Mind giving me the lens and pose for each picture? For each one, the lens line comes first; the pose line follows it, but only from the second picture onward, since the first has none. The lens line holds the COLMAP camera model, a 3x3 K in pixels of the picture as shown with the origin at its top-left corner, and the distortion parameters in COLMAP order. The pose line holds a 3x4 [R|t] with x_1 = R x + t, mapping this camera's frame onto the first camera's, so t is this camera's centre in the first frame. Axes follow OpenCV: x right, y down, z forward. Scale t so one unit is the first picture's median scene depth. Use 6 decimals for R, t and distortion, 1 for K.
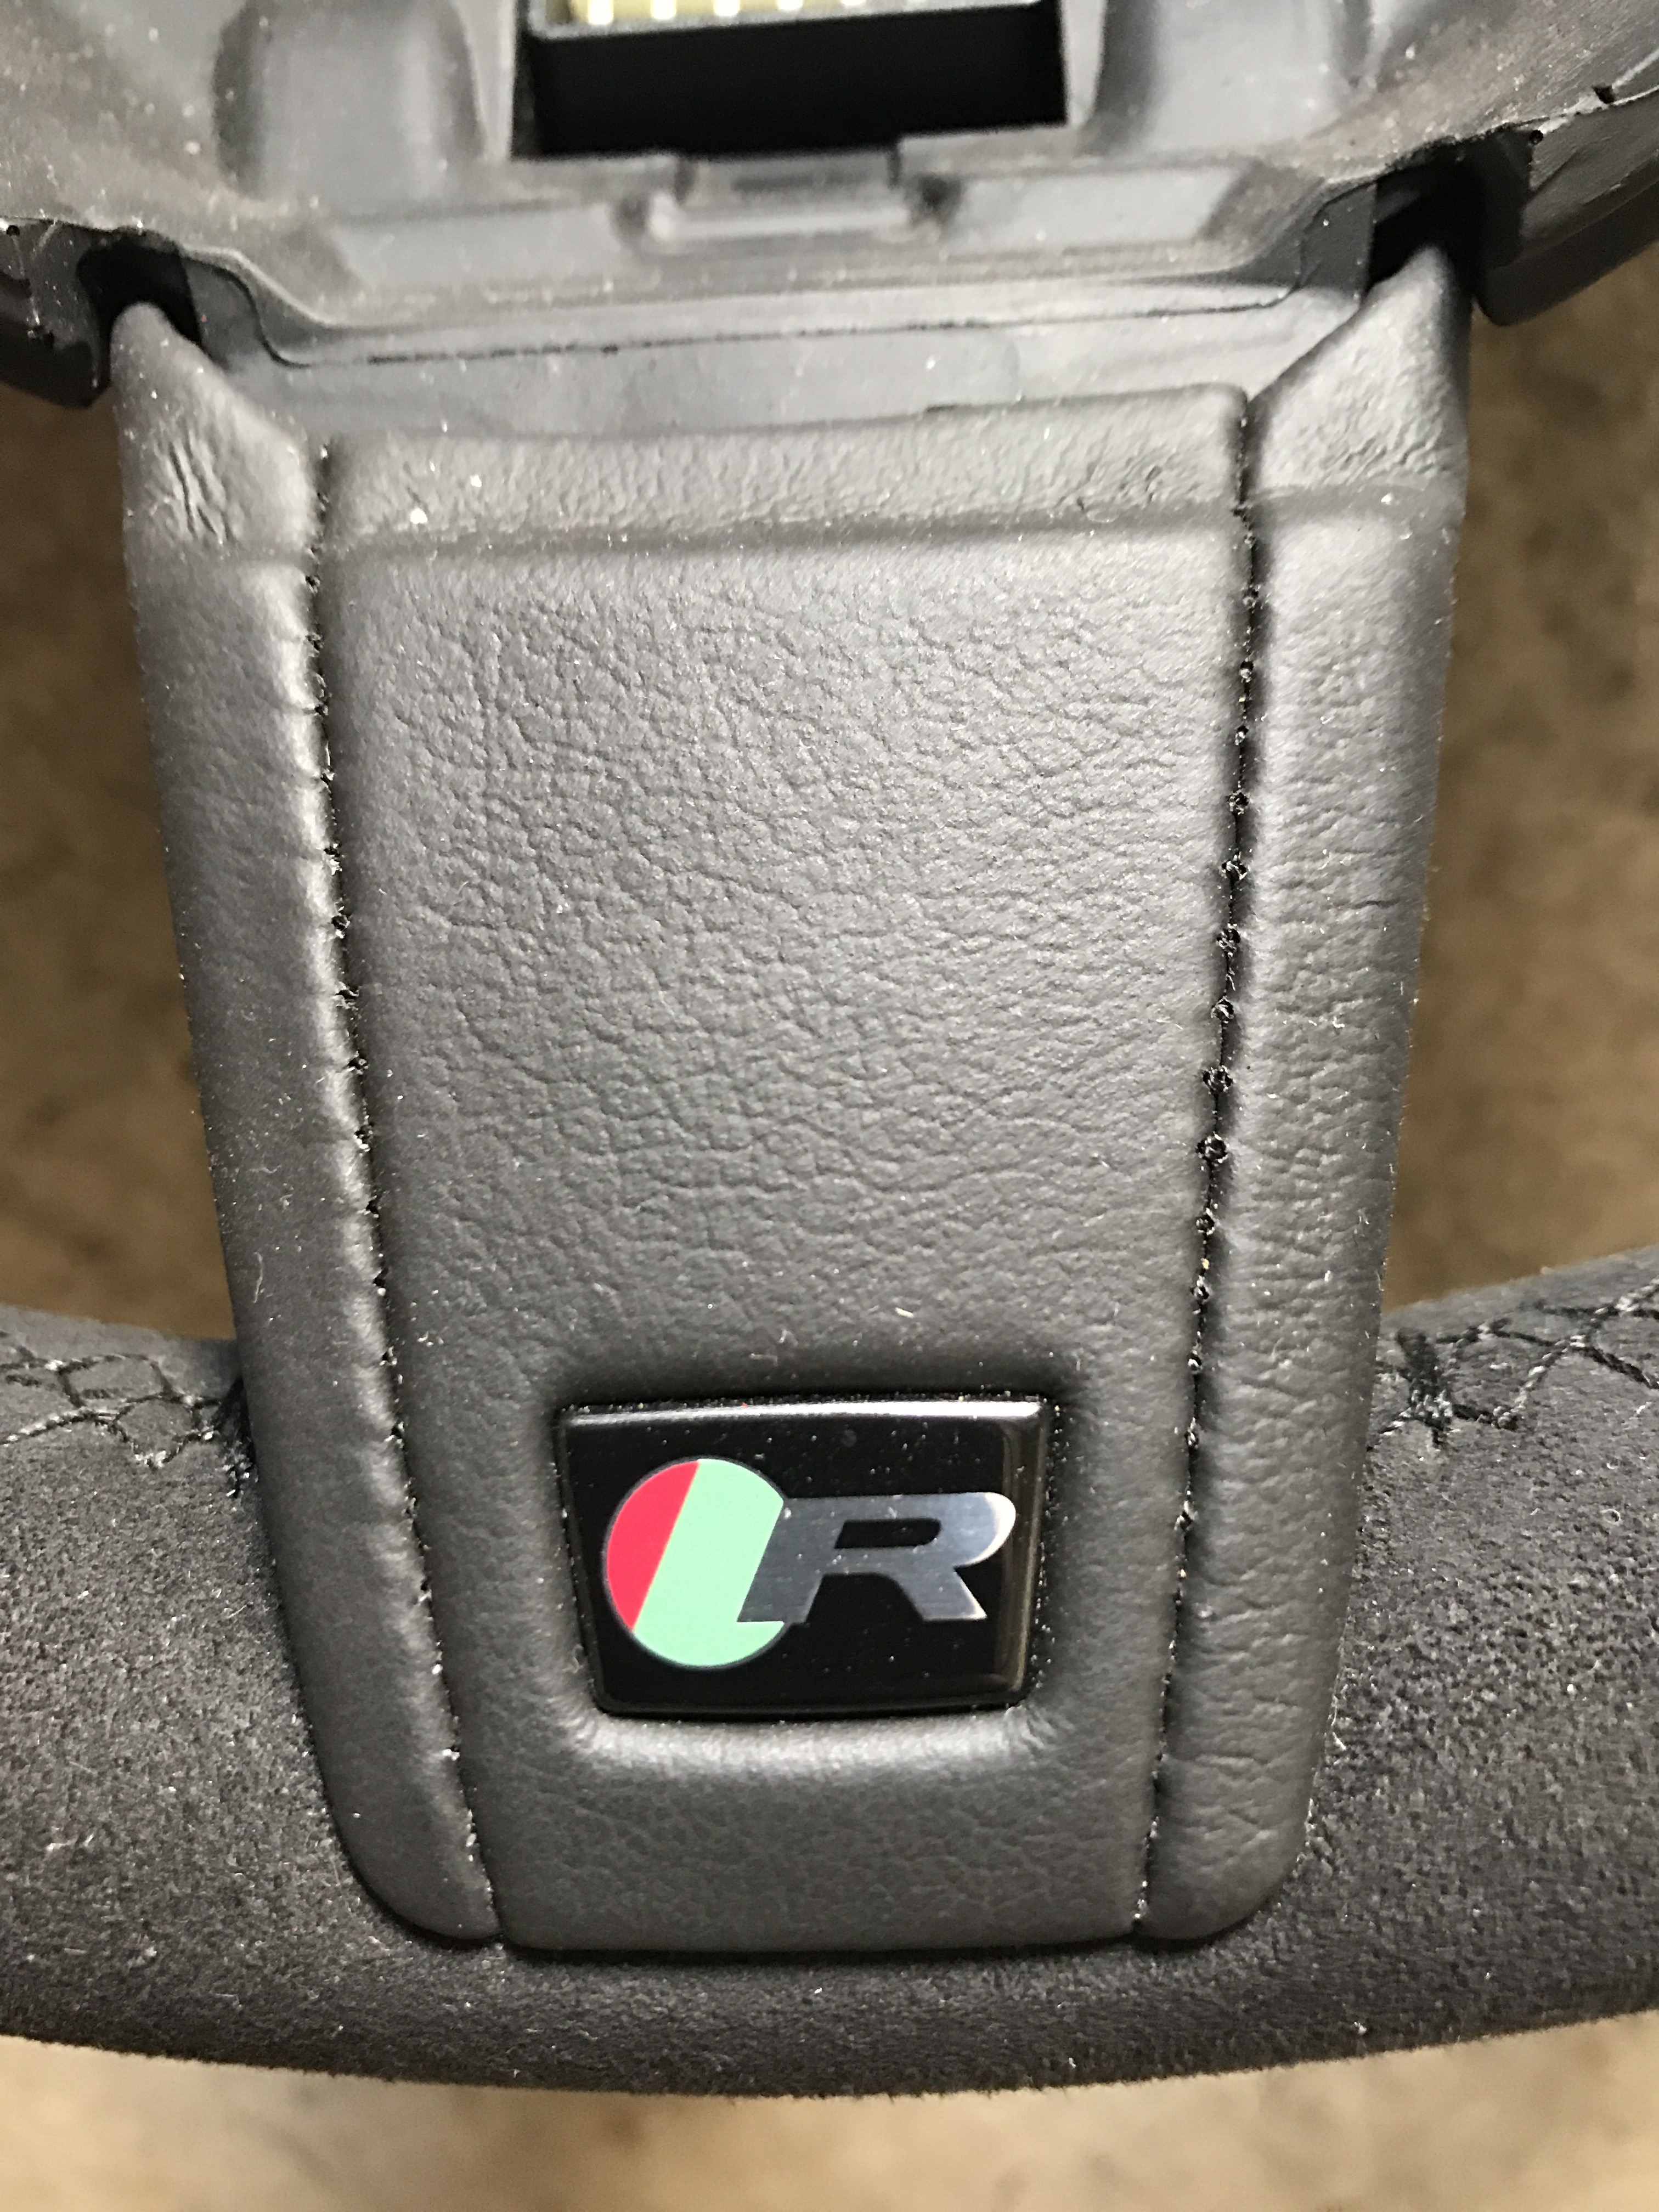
lens RADIAL K [[1805.5, 0, 826.8], [0, 1805.5, 1103.7], [0, 0, 1]] dist [-0.018506, -0.007617]
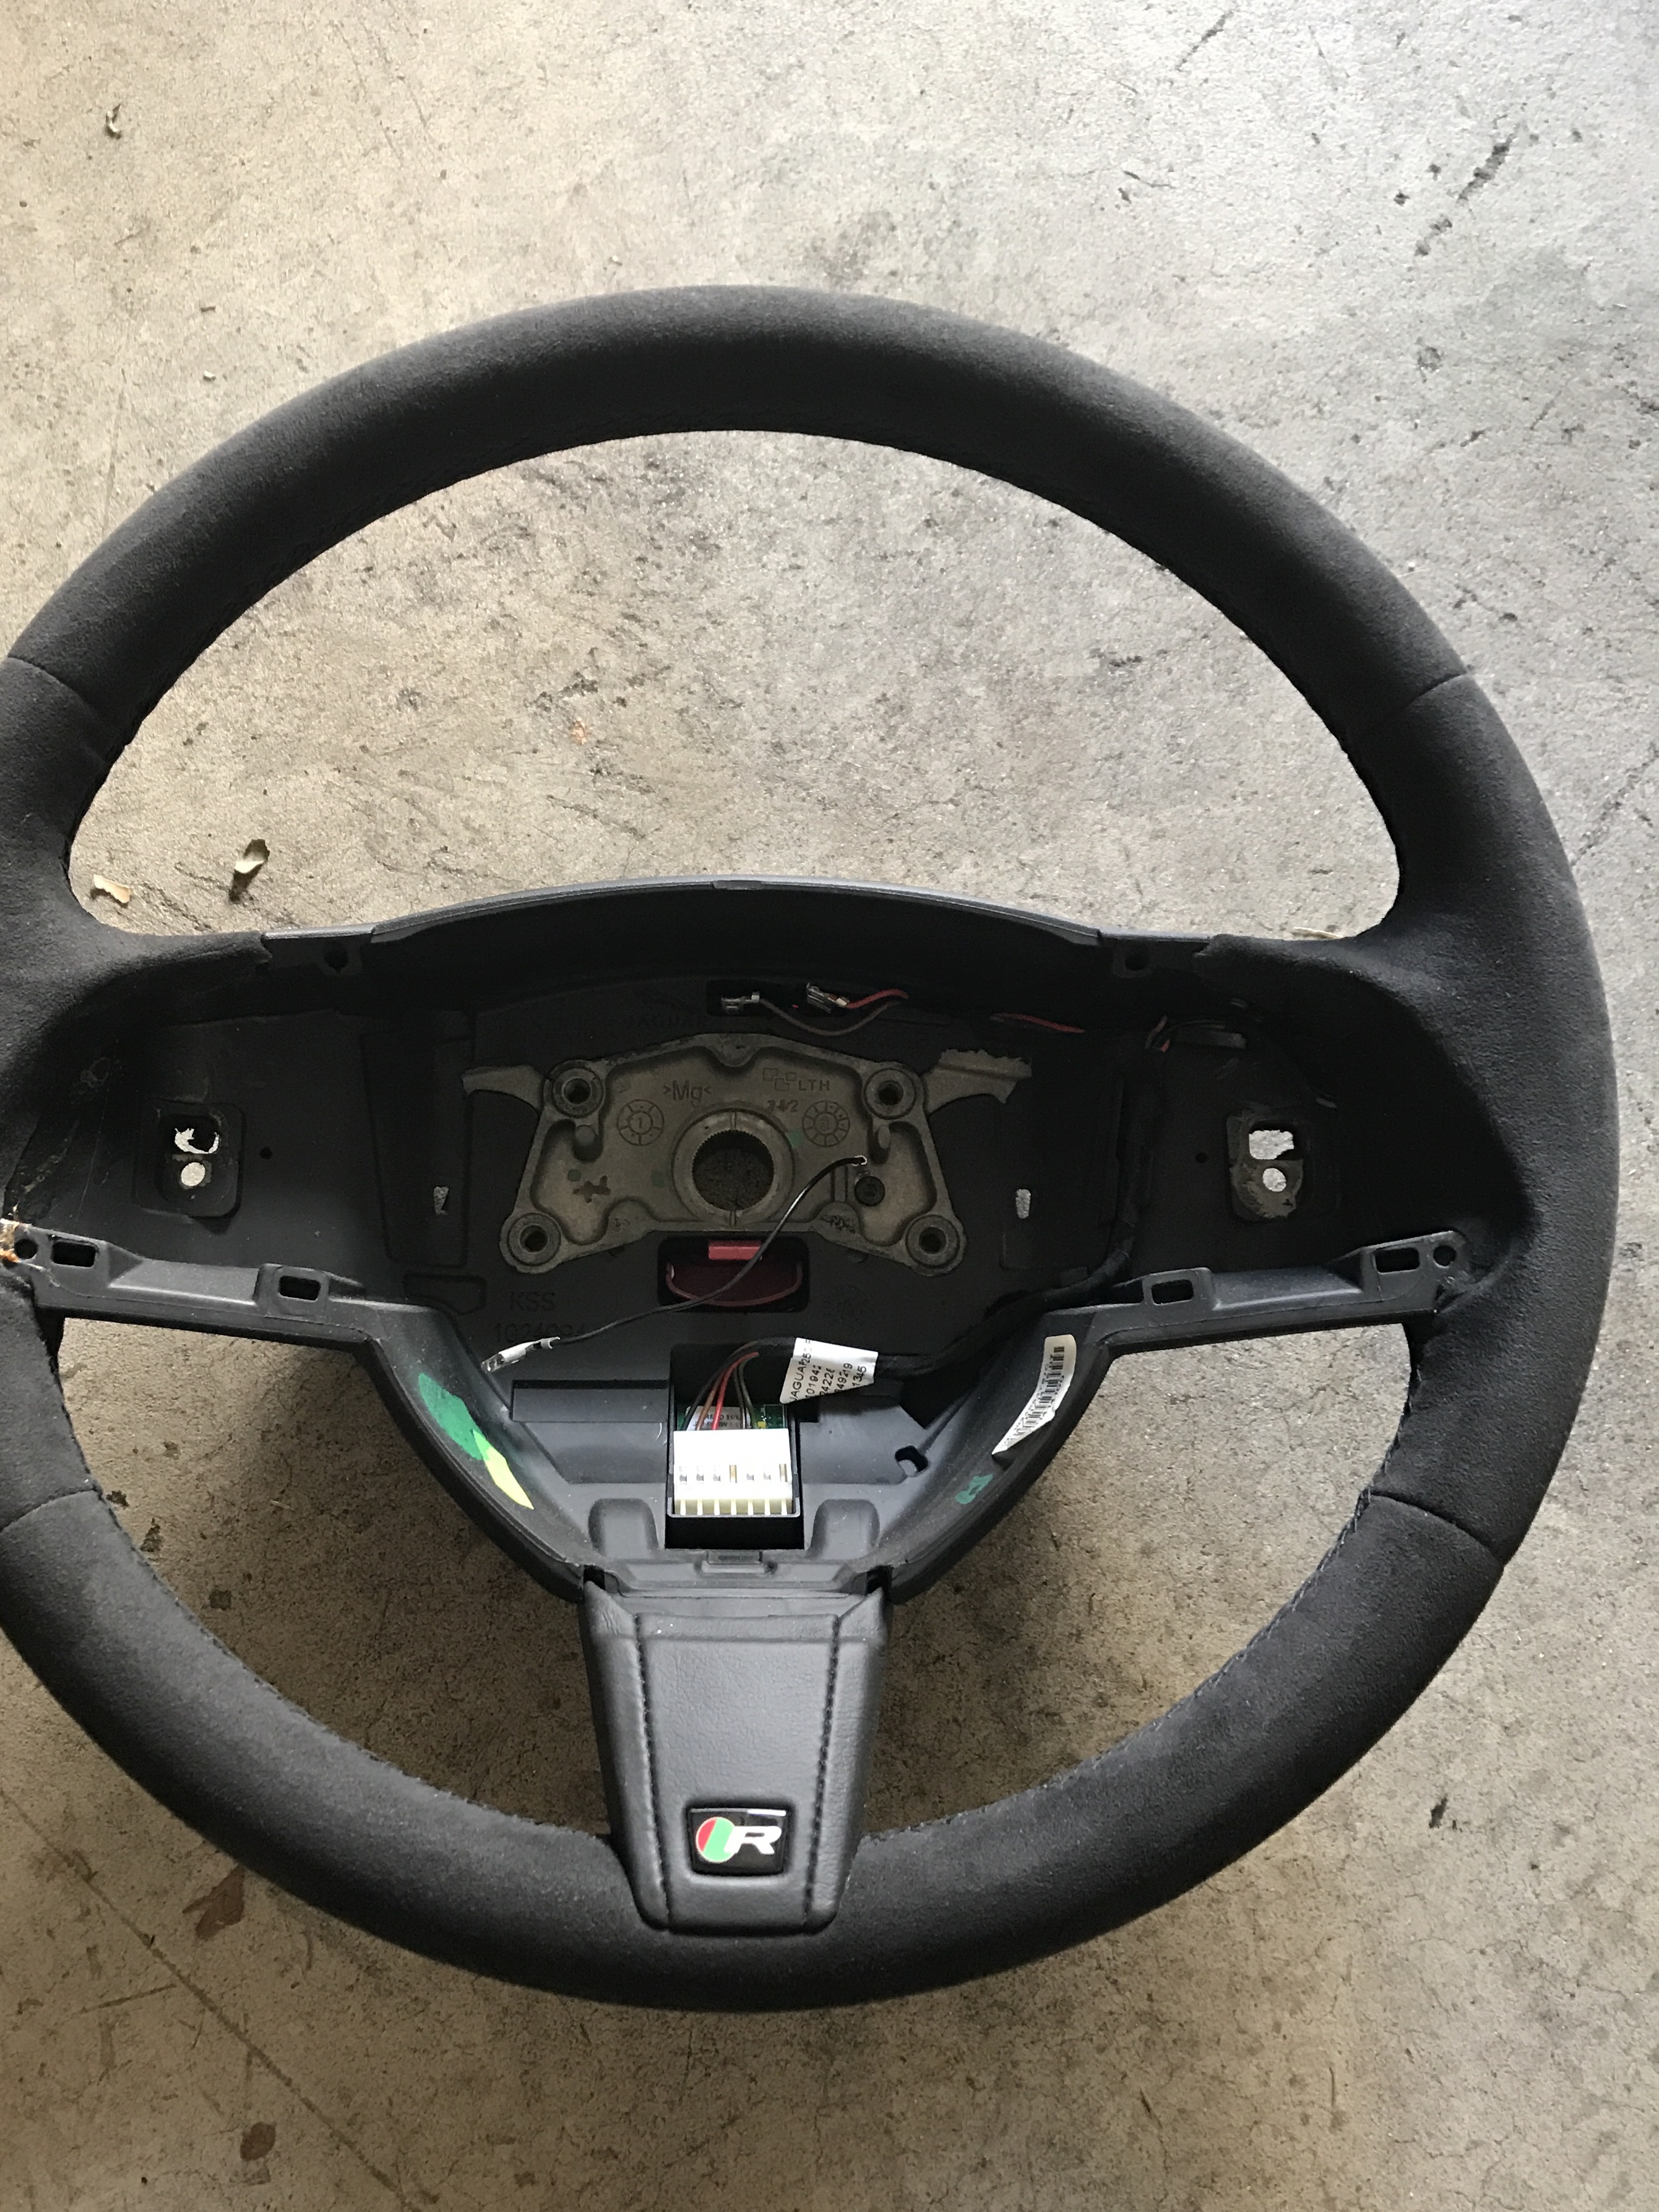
lens RADIAL K [[1805.3, 0, 829.5], [0, 1805.3, 1103.2], [0, 0, 1]] dist [-0.018506, -0.007617]
pose [[0.992304, 0.086156, 0.088941, -0.328442], [-0.014616, 0.794734, -0.606782, 1.438138], [-0.122963, 0.600812, 0.789877, -3.624403]]
